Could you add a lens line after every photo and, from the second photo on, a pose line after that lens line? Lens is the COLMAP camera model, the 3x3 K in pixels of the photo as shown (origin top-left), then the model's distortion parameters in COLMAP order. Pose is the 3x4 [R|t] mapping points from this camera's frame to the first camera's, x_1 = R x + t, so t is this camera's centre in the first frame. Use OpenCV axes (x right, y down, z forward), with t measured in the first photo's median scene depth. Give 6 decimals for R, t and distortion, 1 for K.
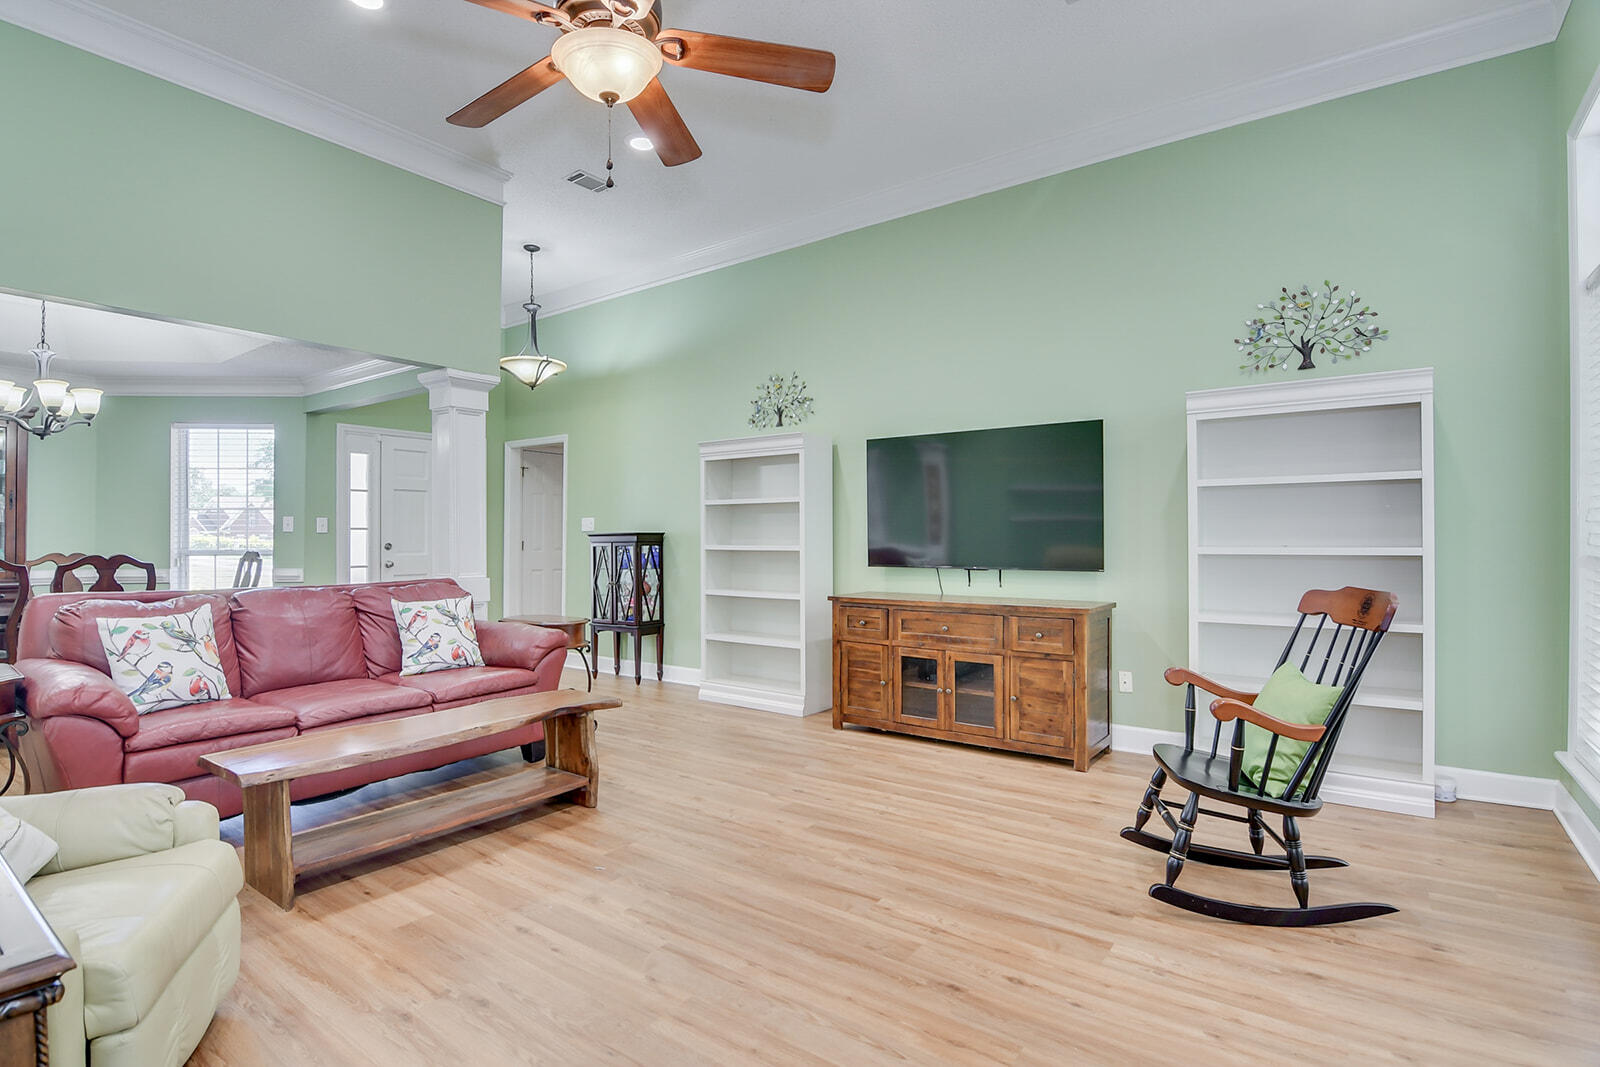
lens RADIAL K [[785.9, 0, 808.9], [0, 785.9, 537.0], [0, 0, 1]] dist [-0.031241, -0.000653]
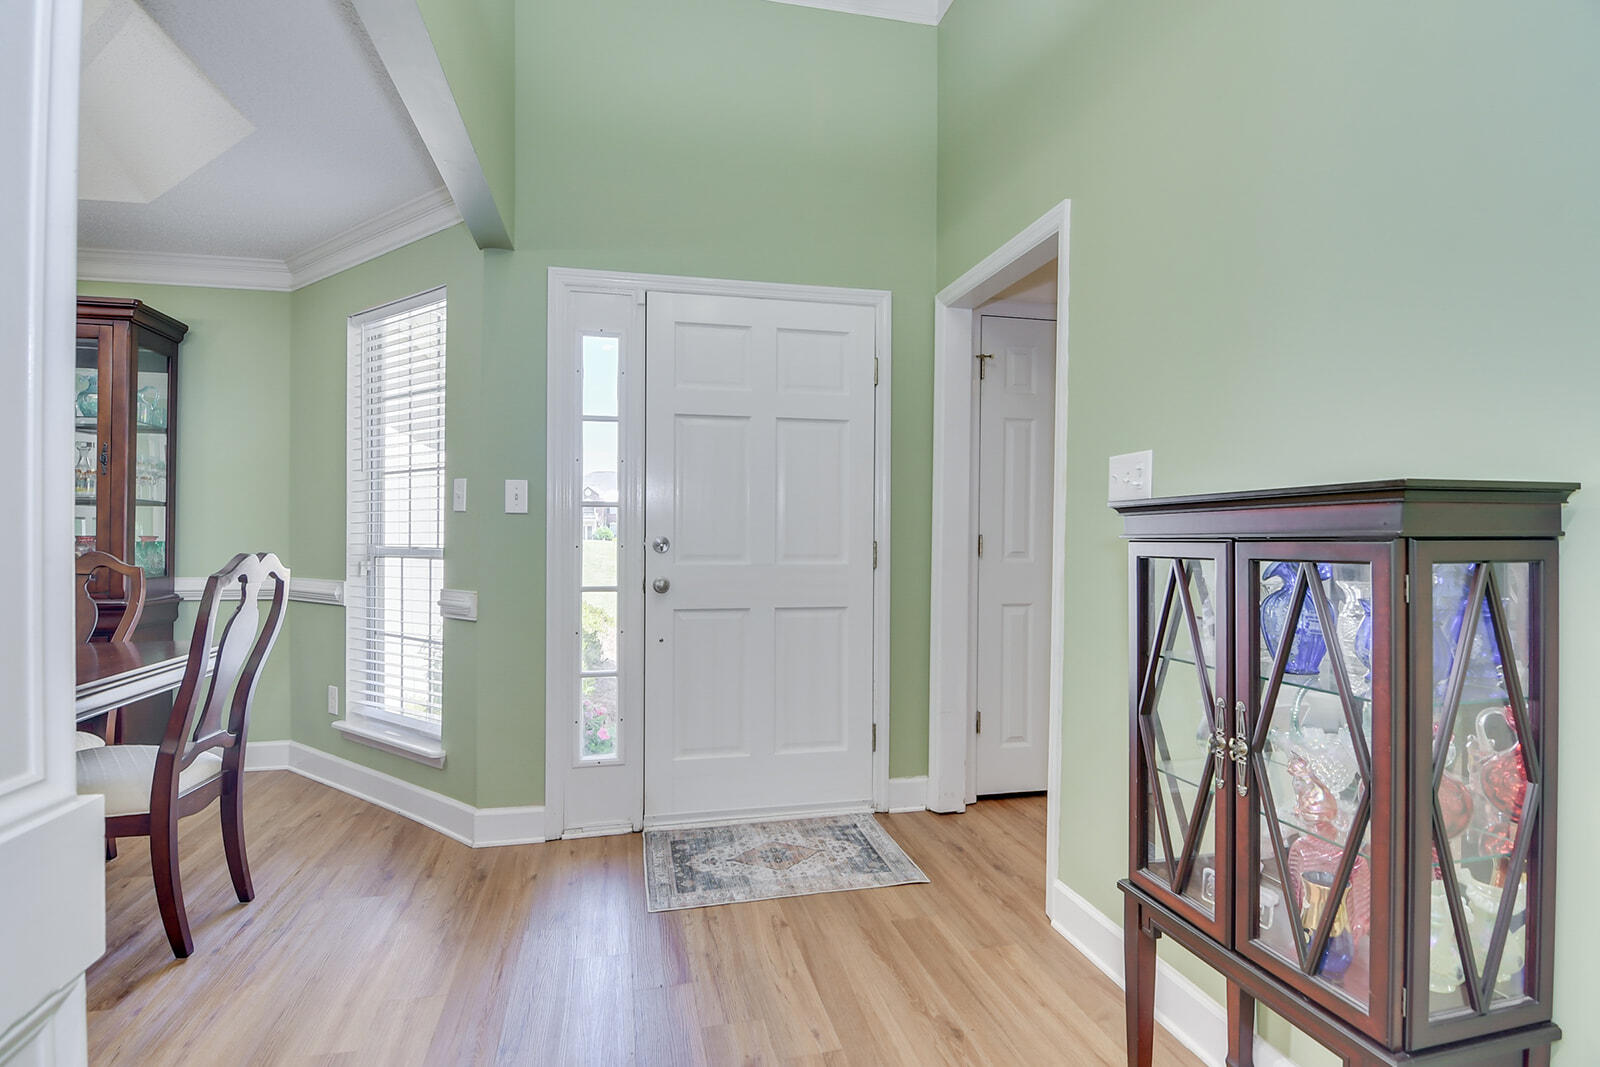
lens RADIAL K [[785.9, 0, 808.9], [0, 785.9, 537.0], [0, 0, 1]] dist [-0.031241, -0.000653]
pose [[0.756502, 0.007631, -0.653947, -0.198639], [-0.002655, 0.999960, 0.008597, 0.004561], [0.653987, -0.004768, 0.756491, 0.765727]]
